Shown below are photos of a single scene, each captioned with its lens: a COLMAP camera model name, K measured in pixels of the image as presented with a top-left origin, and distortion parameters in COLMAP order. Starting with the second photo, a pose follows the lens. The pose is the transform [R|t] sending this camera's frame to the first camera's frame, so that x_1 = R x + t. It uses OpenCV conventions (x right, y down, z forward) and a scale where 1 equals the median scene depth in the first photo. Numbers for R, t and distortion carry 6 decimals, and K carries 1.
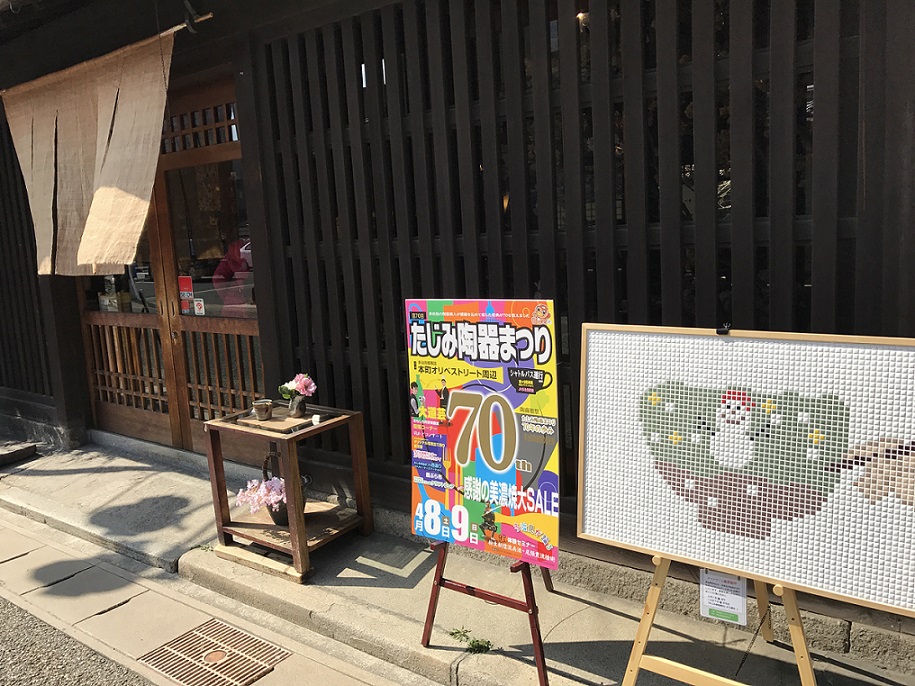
lens RADIAL K [[754.0, 0, 458.8], [0, 754.0, 339.4], [0, 0, 1]] dist [0.009077, -0.006727]
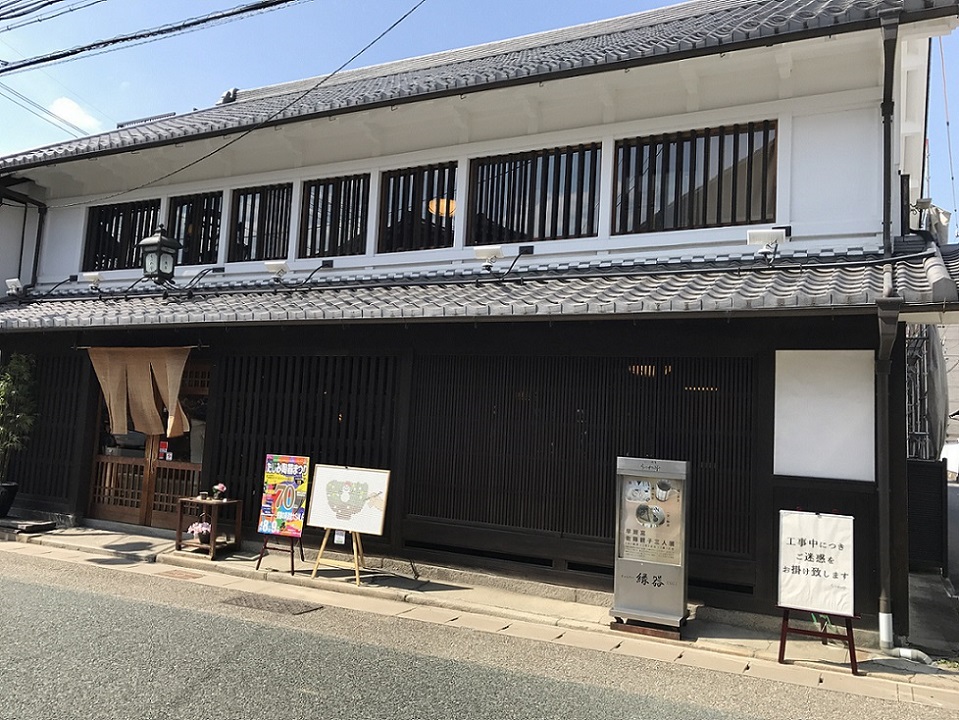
lens RADIAL K [[790.3, 0, 474.6], [0, 790.3, 357.5], [0, 0, 1]] dist [0.009077, -0.006727]
pose [[0.980049, 0.121007, 0.157675, 0.213743], [-0.079504, 0.965750, -0.246996, 0.306826], [-0.182163, 0.229532, 0.956102, -2.449670]]
